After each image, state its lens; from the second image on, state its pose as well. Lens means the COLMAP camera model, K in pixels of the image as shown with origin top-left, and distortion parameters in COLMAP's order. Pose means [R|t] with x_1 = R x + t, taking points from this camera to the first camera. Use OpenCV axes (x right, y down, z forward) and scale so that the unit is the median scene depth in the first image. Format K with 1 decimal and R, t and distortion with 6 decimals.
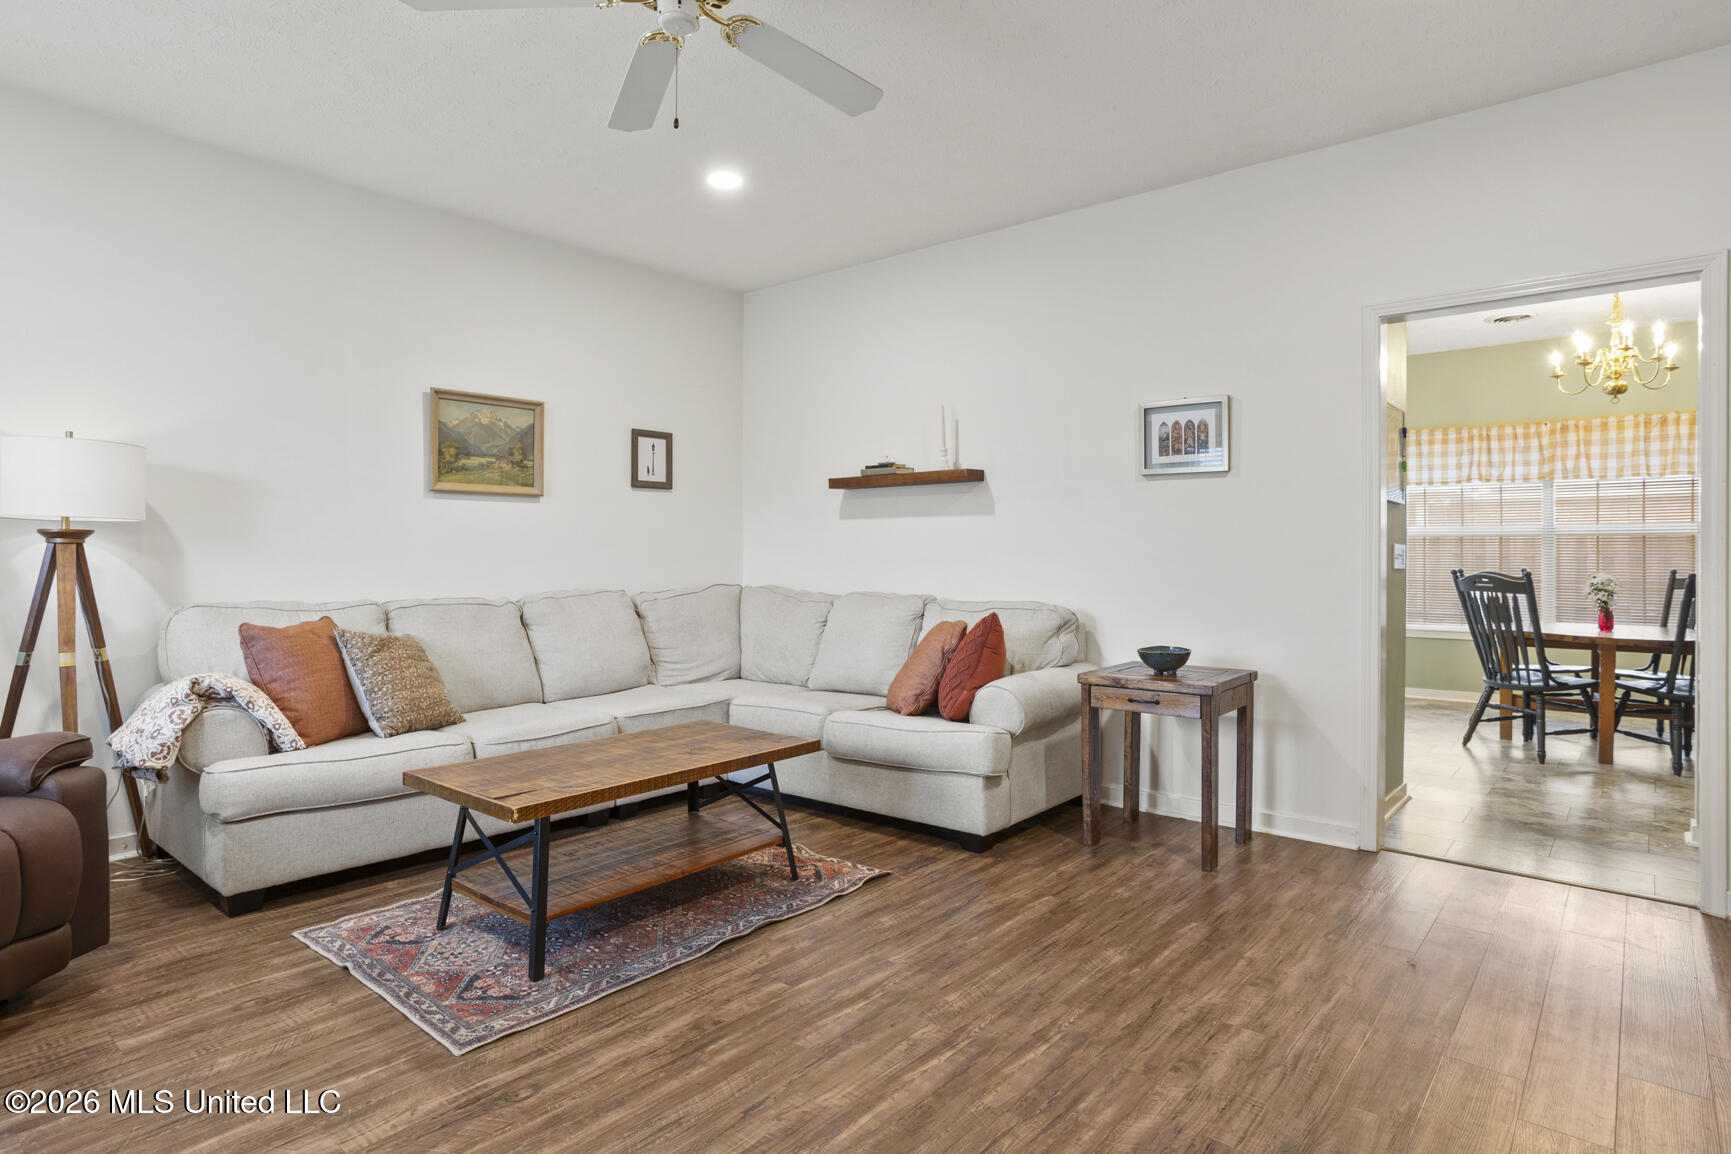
lens RADIAL K [[936.4, 0, 871.2], [0, 936.4, 561.1], [0, 0, 1]] dist [-0.050371, 0.036214]
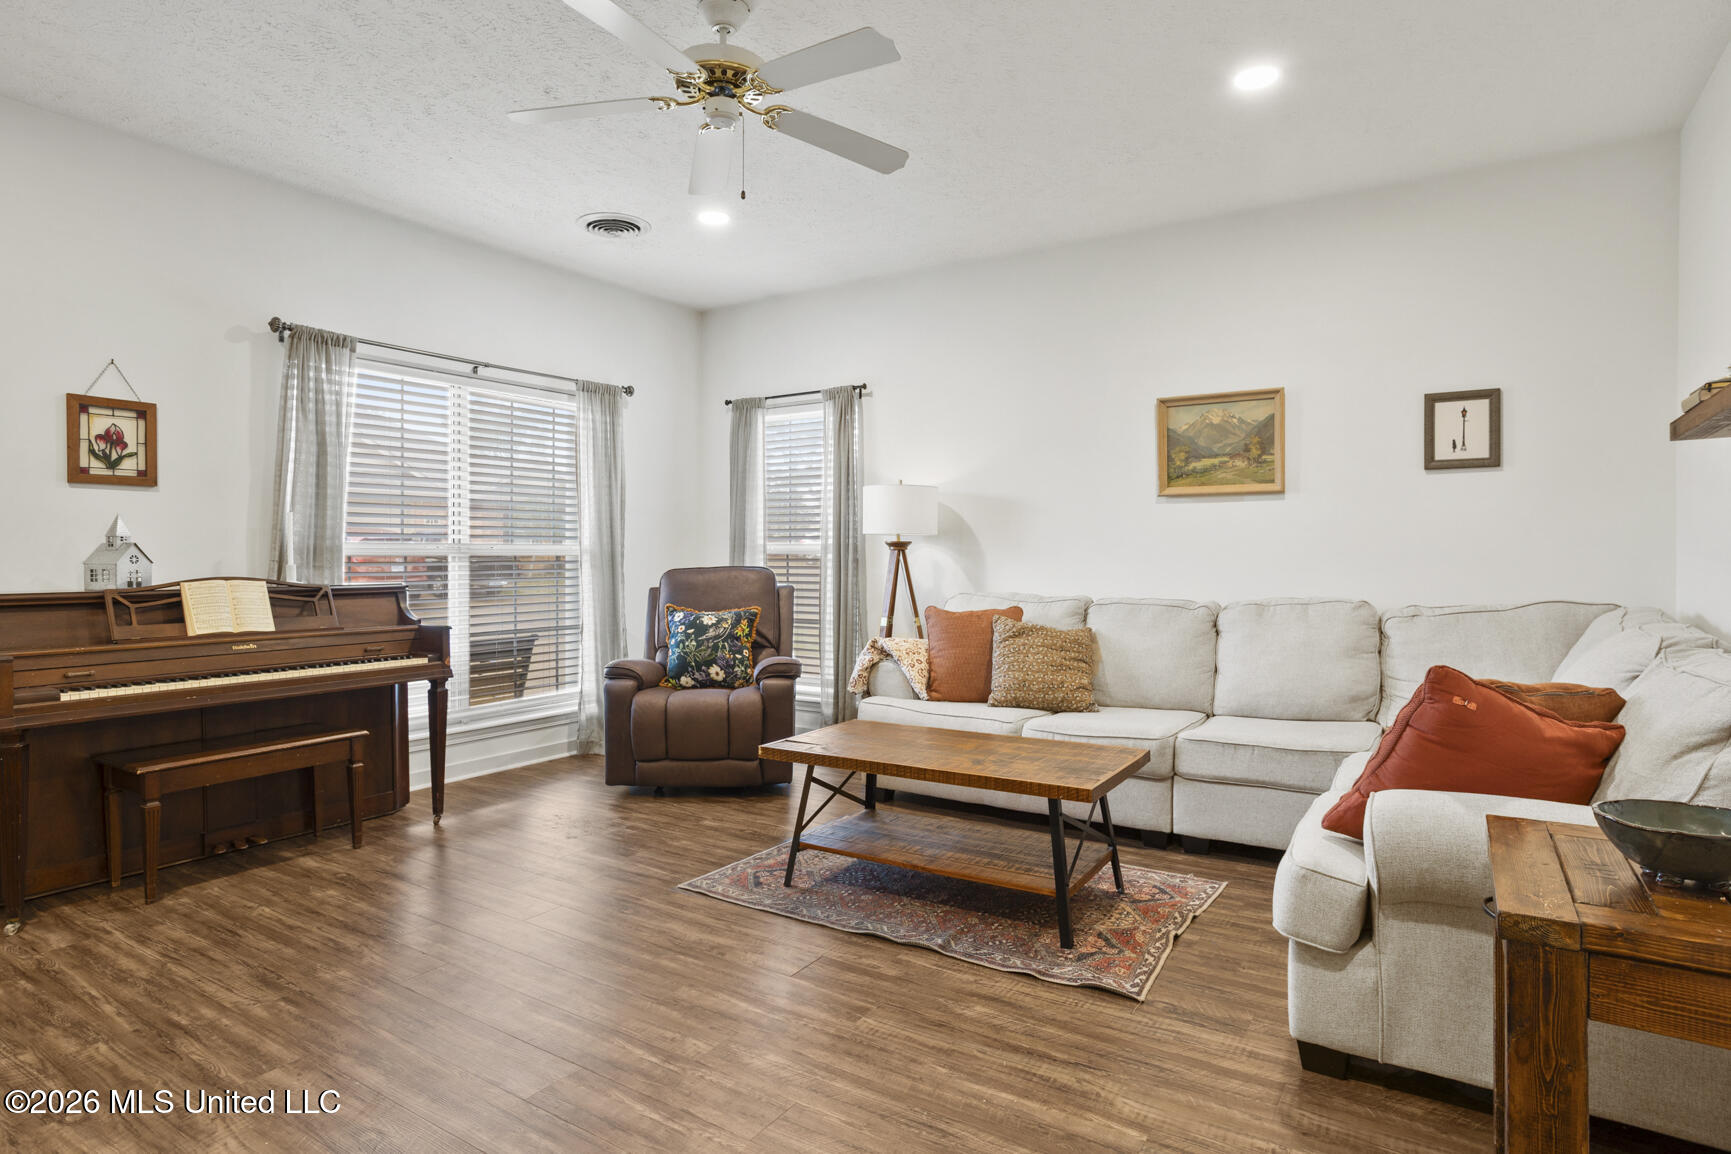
lens RADIAL K [[936.4, 0, 871.2], [0, 936.4, 561.1], [0, 0, 1]] dist [-0.050371, 0.036214]
pose [[0.130460, 0.002744, -0.991450, 0.698896], [-0.008471, 0.999963, 0.001653, -0.001706], [0.991417, 0.008183, 0.130479, 0.704018]]
